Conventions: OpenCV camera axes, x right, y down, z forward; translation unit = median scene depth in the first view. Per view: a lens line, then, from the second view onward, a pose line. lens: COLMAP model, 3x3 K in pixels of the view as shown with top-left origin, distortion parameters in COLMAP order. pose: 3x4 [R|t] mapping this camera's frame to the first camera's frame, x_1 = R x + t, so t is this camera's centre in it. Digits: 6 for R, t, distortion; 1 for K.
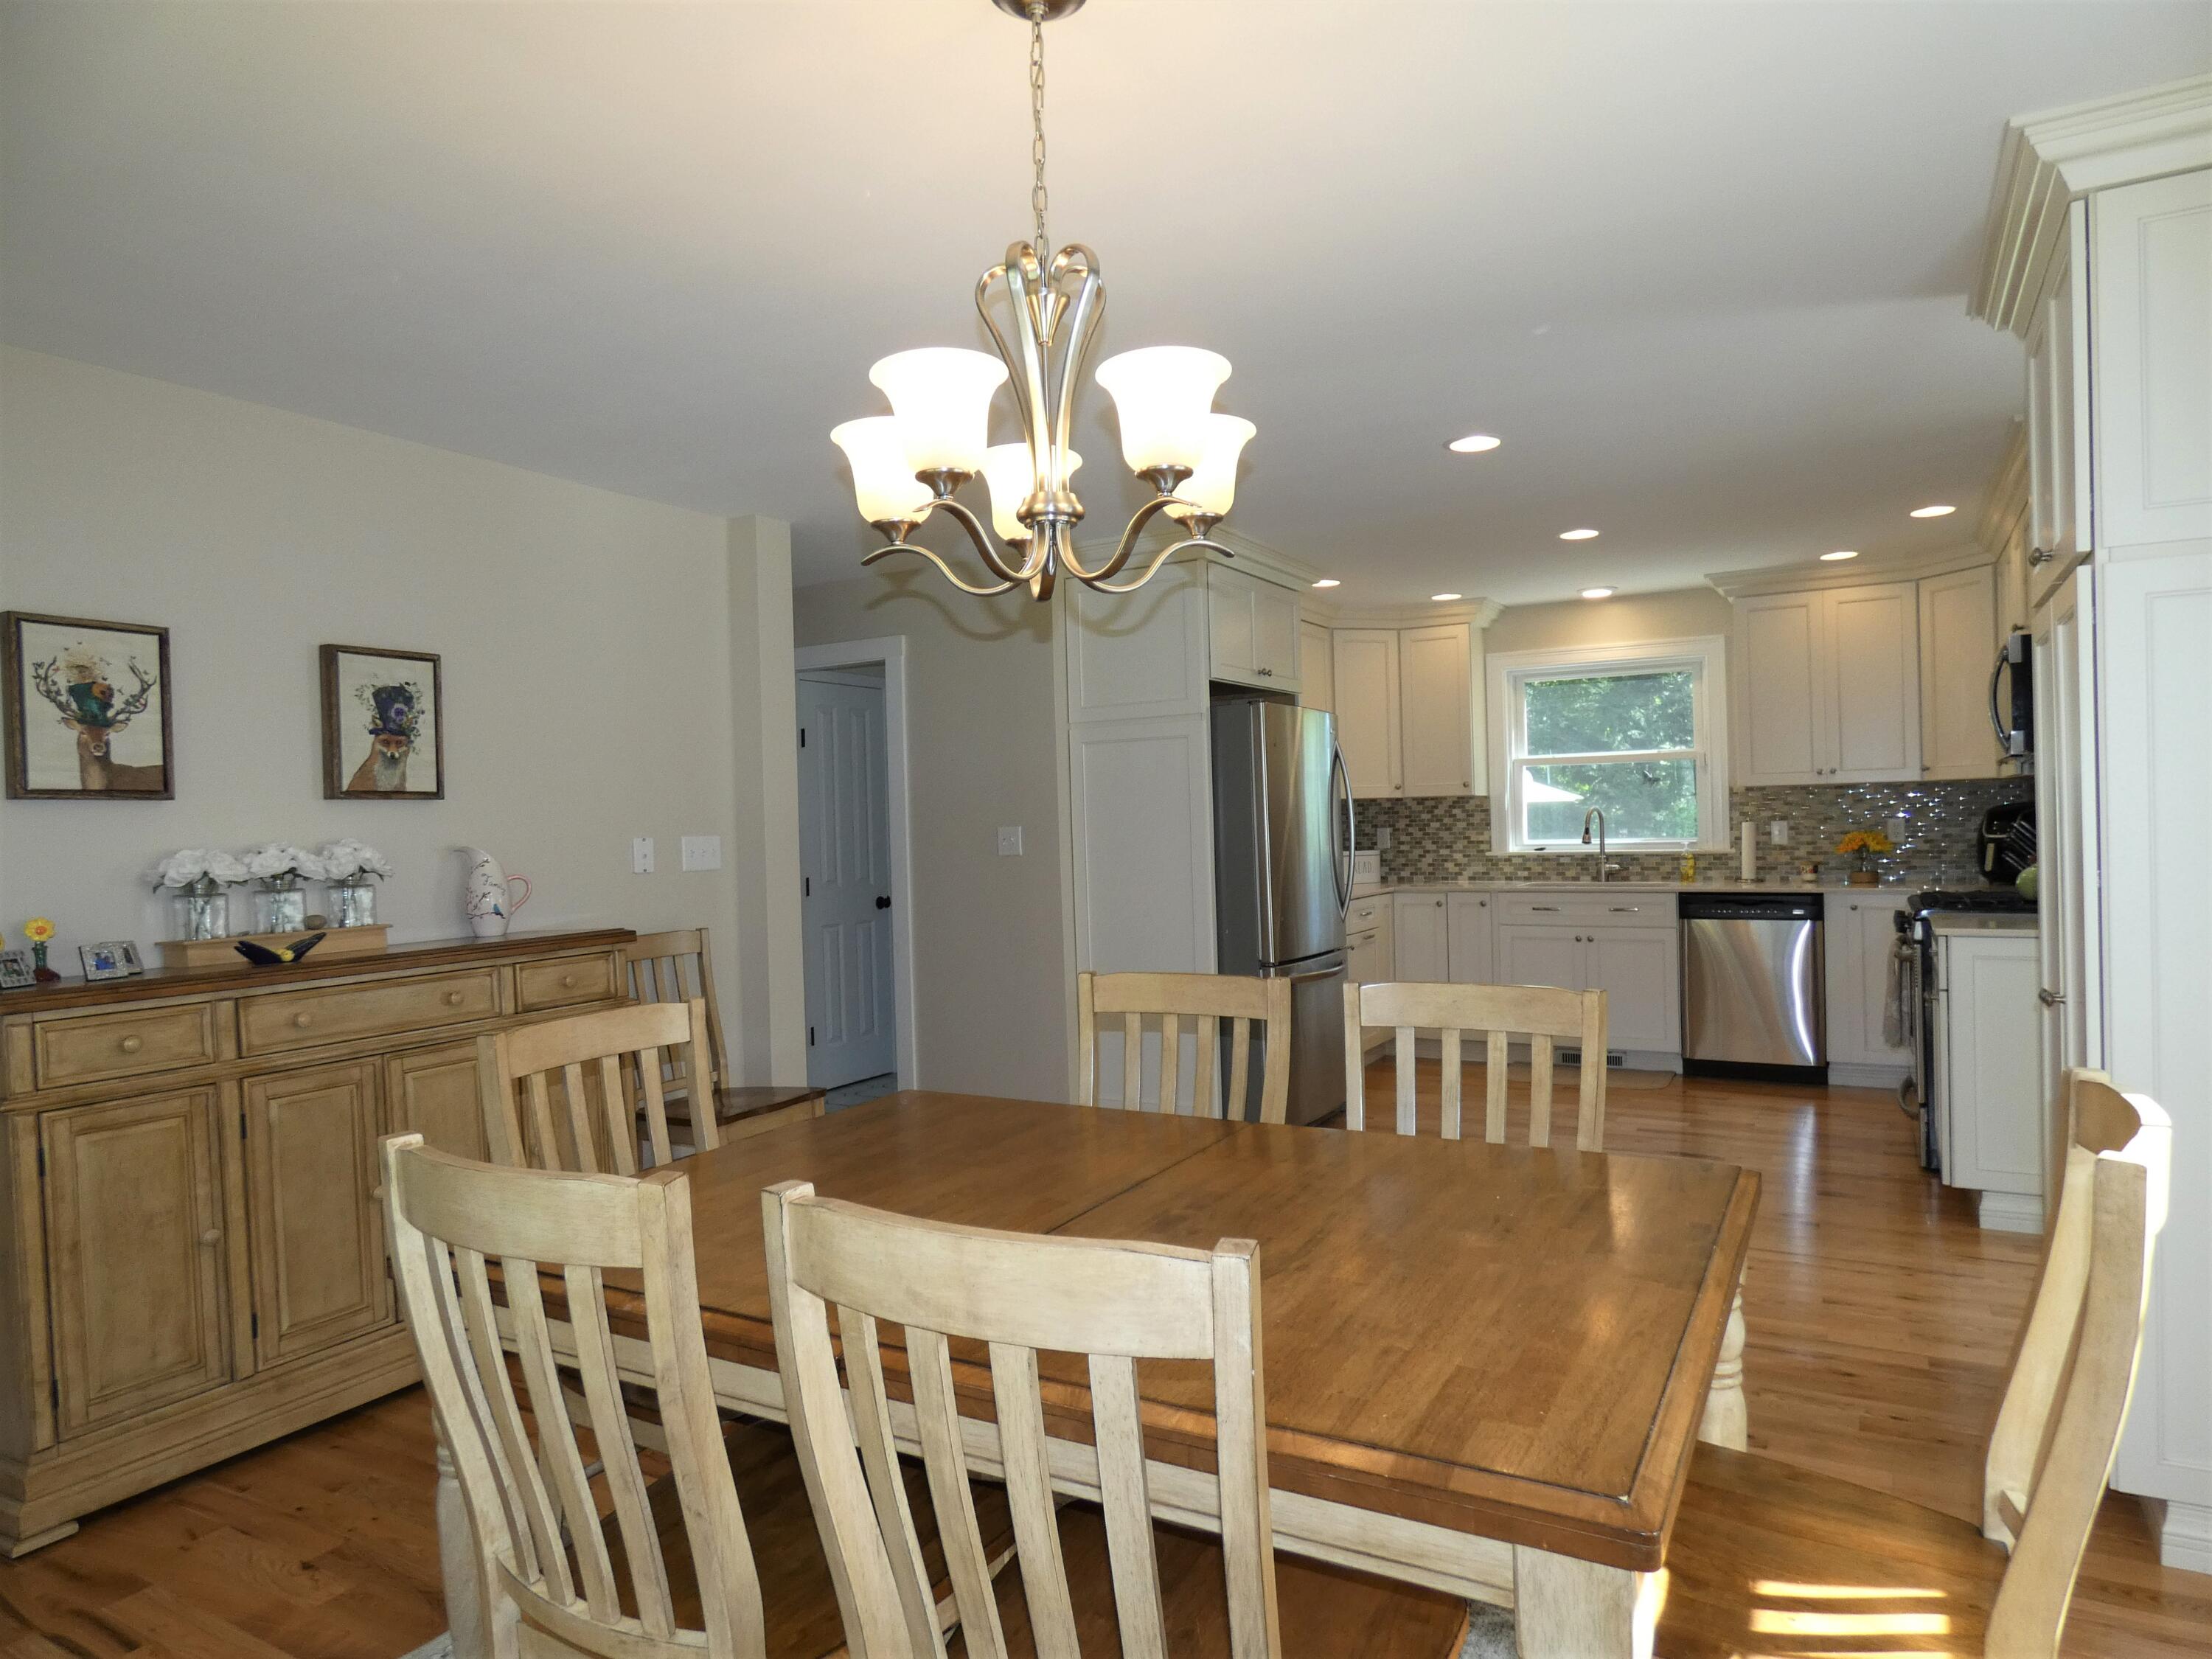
lens RADIAL K [[1368.6, 0, 1057.2], [0, 1368.6, 826.8], [0, 0, 1]] dist [-0.039697, 0.002141]
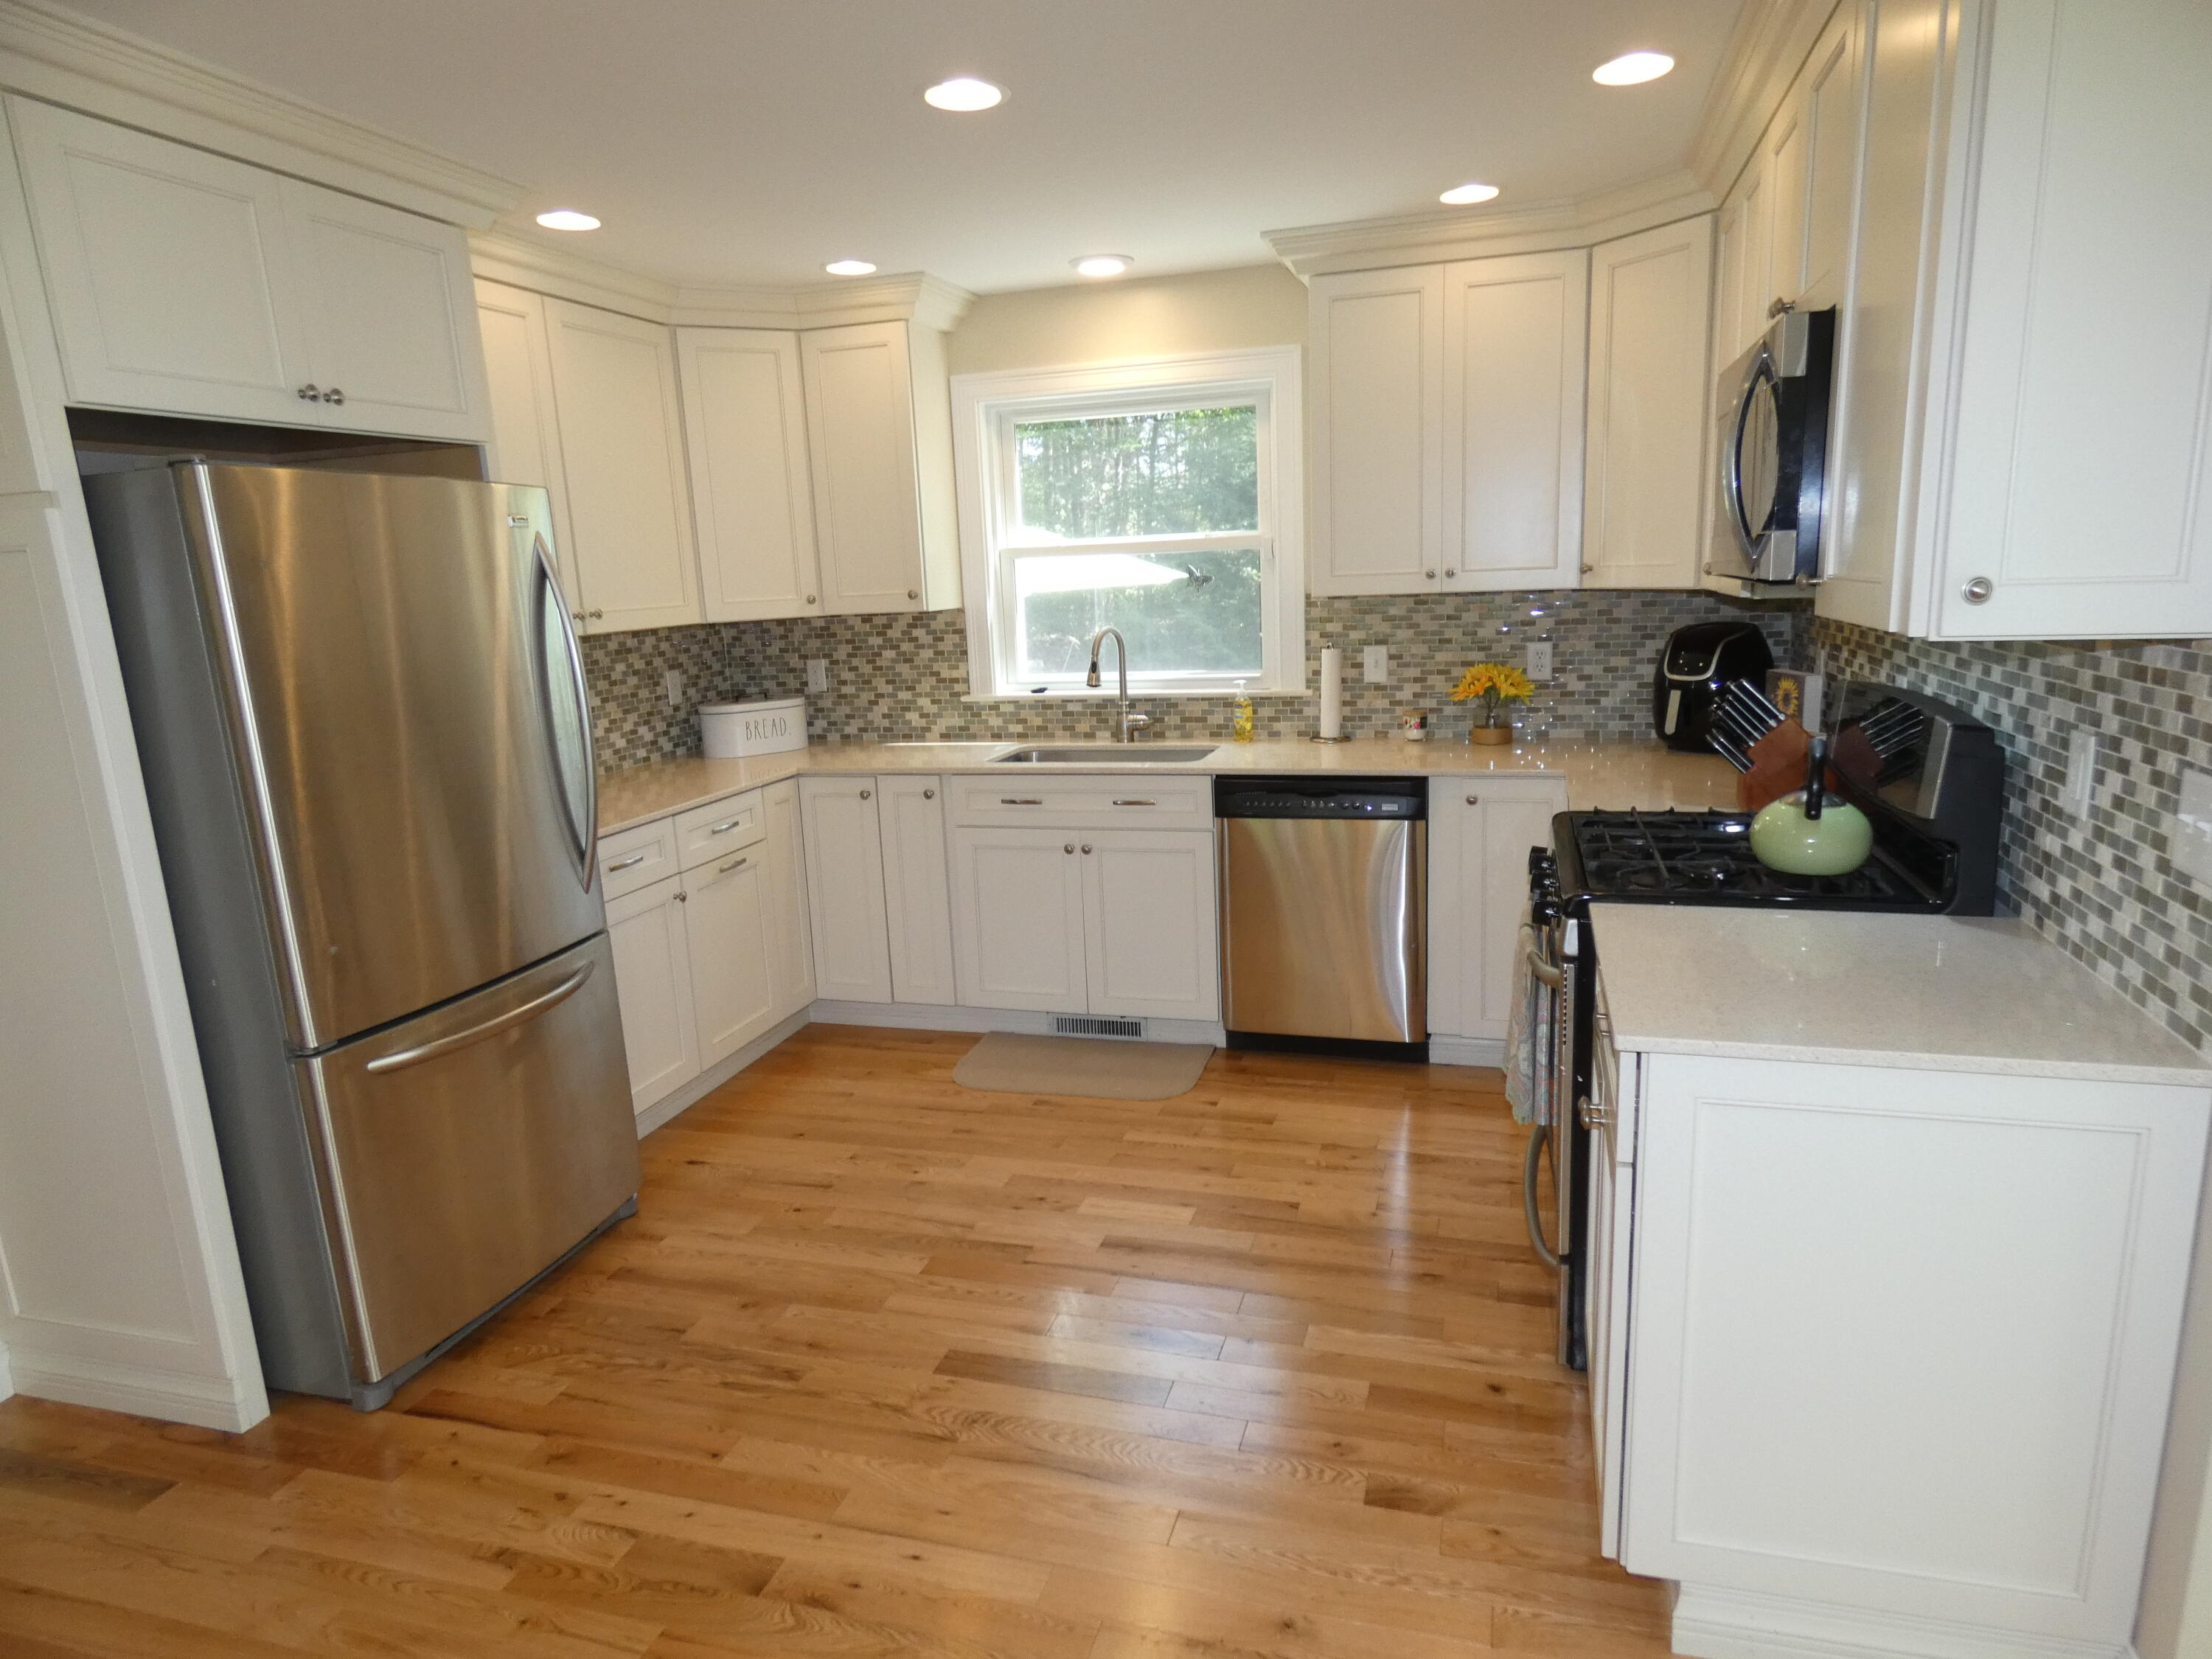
lens RADIAL K [[1320.1, 0, 1121.5], [0, 1320.1, 844.6], [0, 0, 1]] dist [-0.003601, 0.000486]
pose [[0.967197, -0.069796, 0.244251, 0.233055], [0.020658, 0.979940, 0.198220, -0.035821], [-0.253187, -0.186672, 0.949237, 0.376910]]
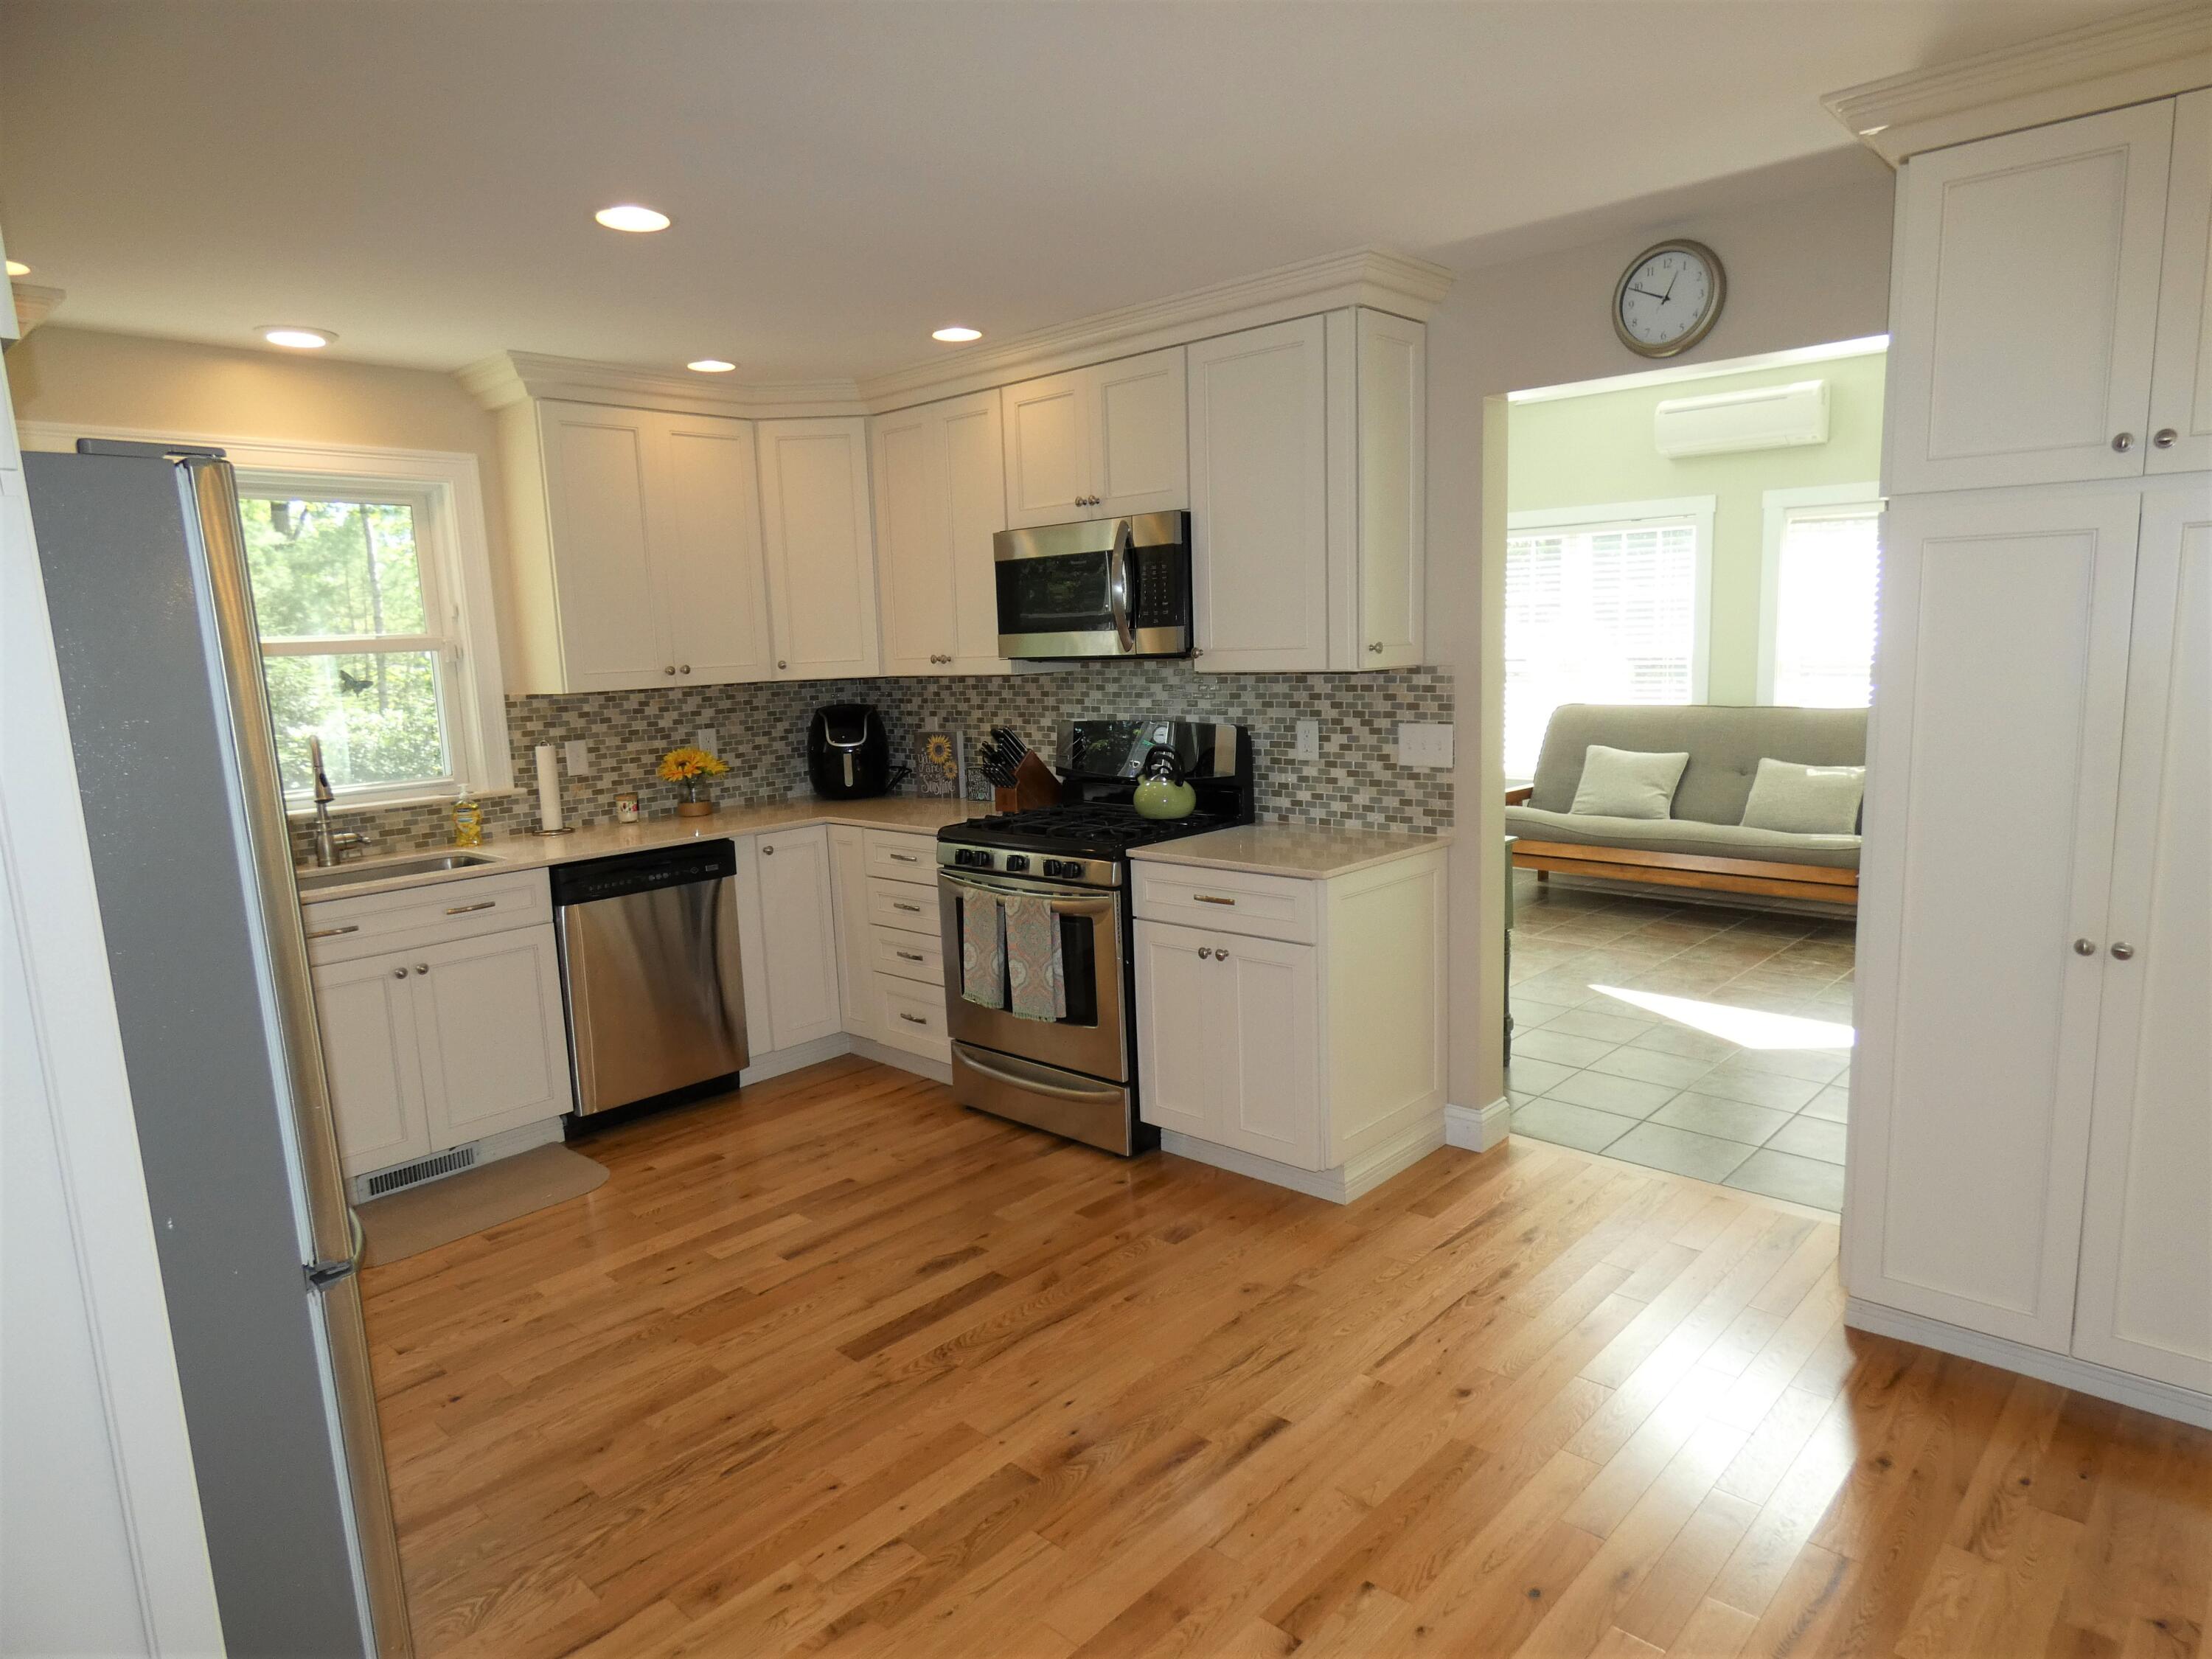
lens RADIAL K [[1329.9, 0, 1105.6], [0, 1329.9, 859.0], [0, 0, 1]] dist [0.001147, 0.001852]
pose [[0.212290, -0.152123, 0.965294, -0.074488], [0.042705, 0.988309, 0.146358, -0.030208], [-0.976273, 0.010152, 0.216305, 0.536367]]
